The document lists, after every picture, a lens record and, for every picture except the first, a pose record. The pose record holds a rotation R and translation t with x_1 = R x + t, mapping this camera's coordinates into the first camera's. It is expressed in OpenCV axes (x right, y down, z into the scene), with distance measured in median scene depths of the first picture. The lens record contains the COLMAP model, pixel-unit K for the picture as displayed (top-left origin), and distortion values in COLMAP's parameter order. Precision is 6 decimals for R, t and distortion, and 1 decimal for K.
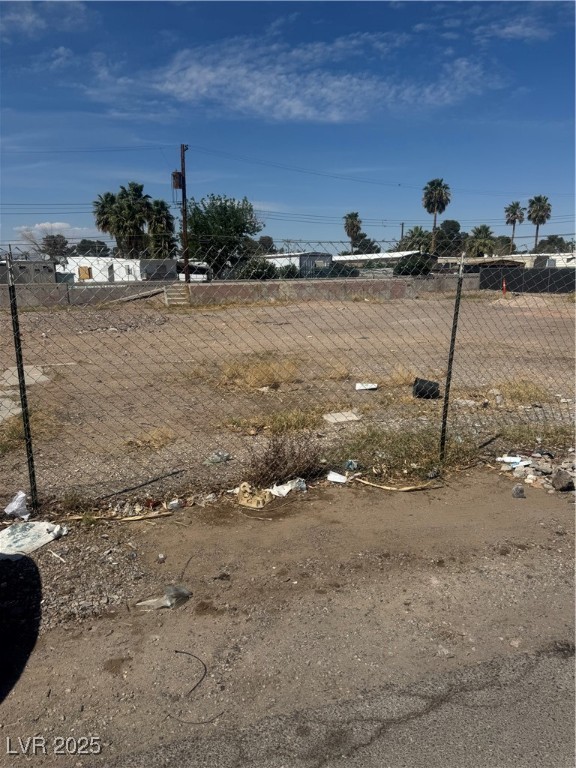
lens RADIAL K [[534.6, 0, 288.0], [0, 534.6, 384.0], [0, 0, 1]] dist [0.123747, -0.266454]
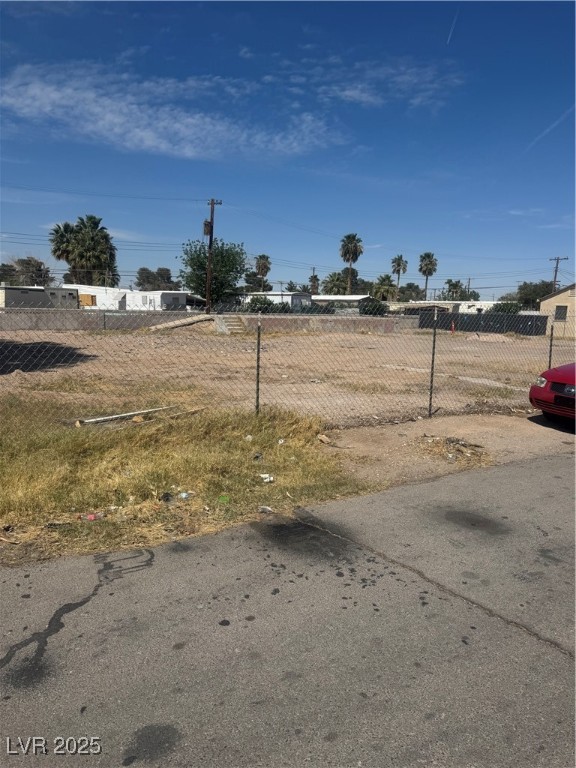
lens RADIAL K [[534.6, 0, 288.0], [0, 534.6, 384.0], [0, 0, 1]] dist [0.123747, -0.266454]
pose [[0.965391, 0.005893, 0.260740, -0.270121], [0.009808, 0.998217, -0.058874, 0.026772], [-0.260622, 0.059394, 0.963612, -0.123321]]
